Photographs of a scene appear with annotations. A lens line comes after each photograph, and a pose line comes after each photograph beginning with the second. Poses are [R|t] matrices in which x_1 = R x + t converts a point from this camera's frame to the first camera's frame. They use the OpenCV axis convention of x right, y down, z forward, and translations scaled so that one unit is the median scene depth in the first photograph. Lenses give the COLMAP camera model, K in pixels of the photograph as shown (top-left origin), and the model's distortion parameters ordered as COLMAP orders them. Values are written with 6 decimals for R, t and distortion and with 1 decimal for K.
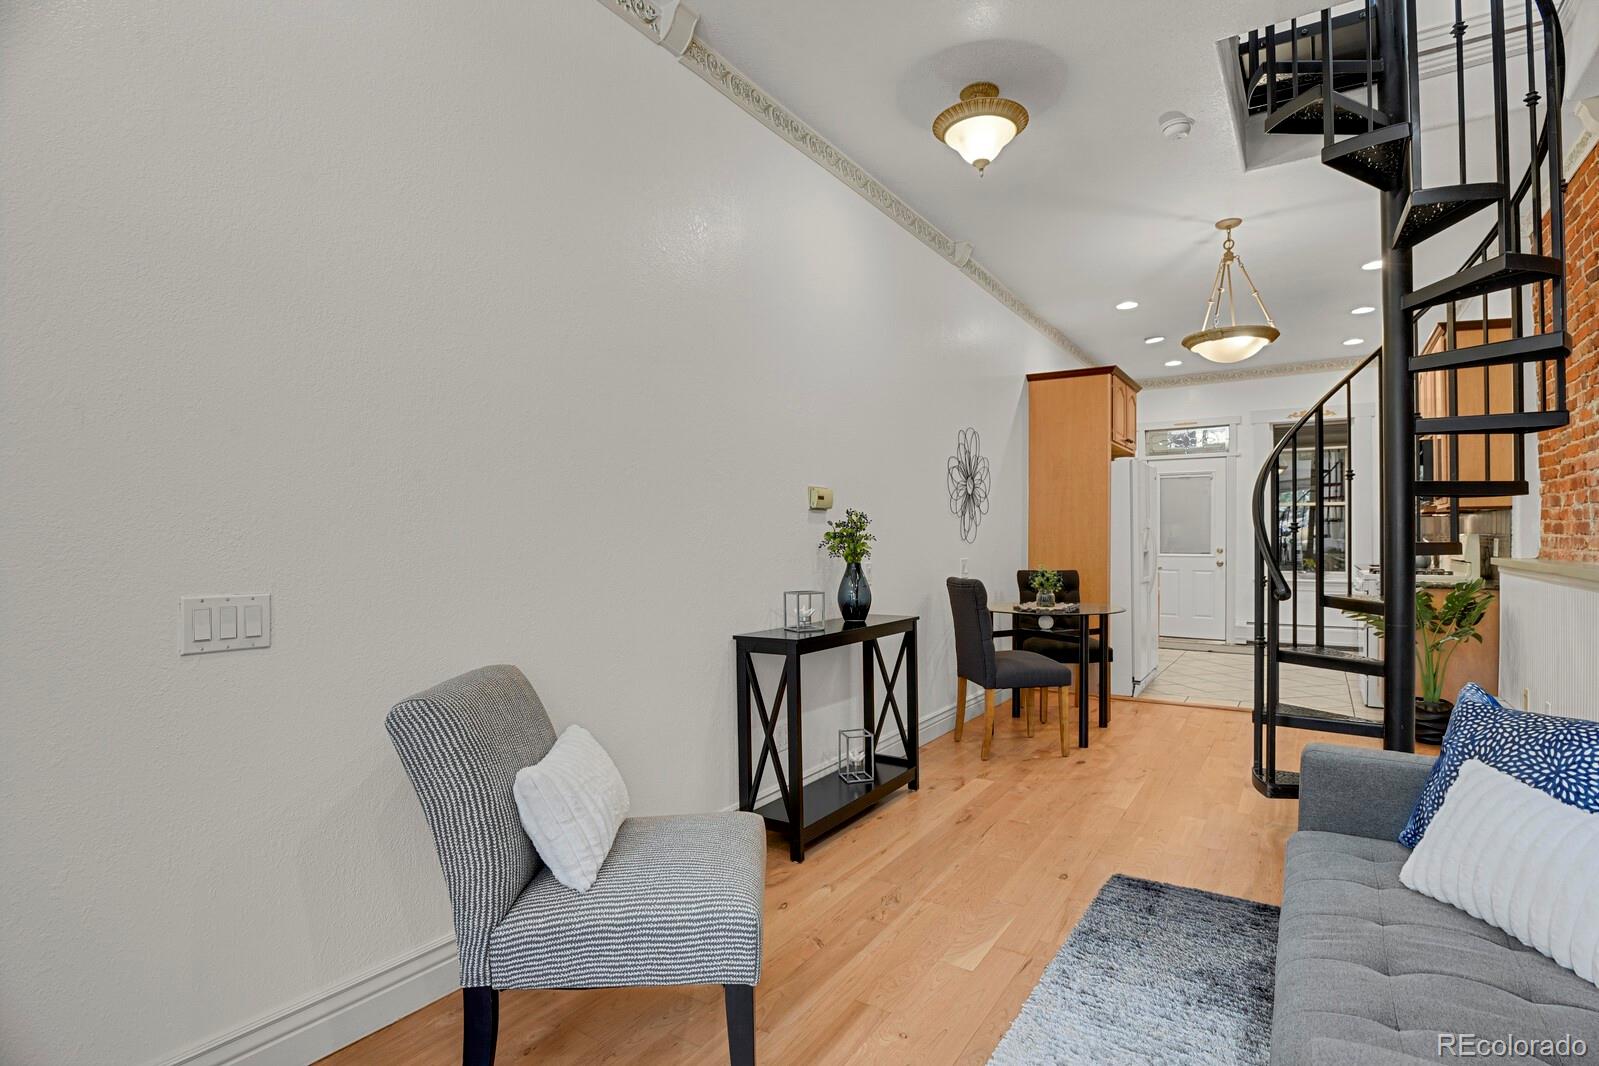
lens RADIAL K [[780.1, 0, 801.8], [0, 780.1, 538.9], [0, 0, 1]] dist [-0.022441, -0.006904]
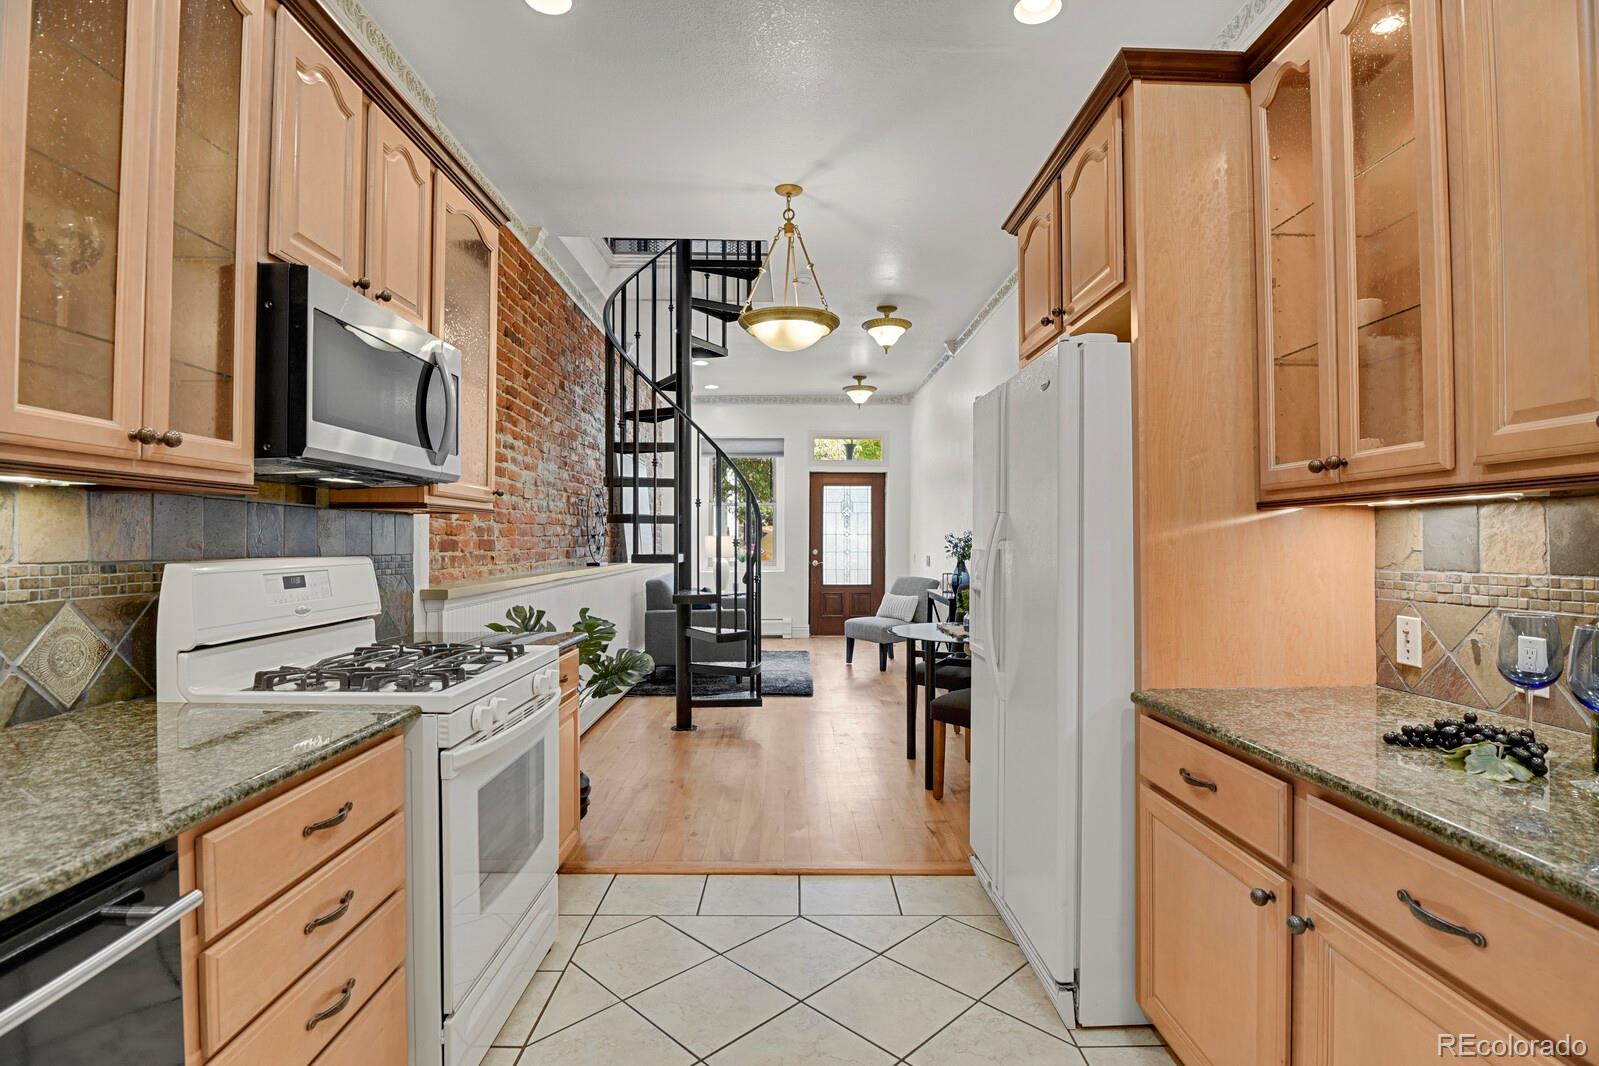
lens RADIAL K [[780.1, 0, 801.8], [0, 780.1, 538.9], [0, 0, 1]] dist [-0.022441, -0.006904]
pose [[-0.827057, 0.002698, -0.562111, 1.438898], [0.001372, 0.999995, 0.002782, -0.028001], [0.562116, 0.001529, -0.827057, 2.409888]]
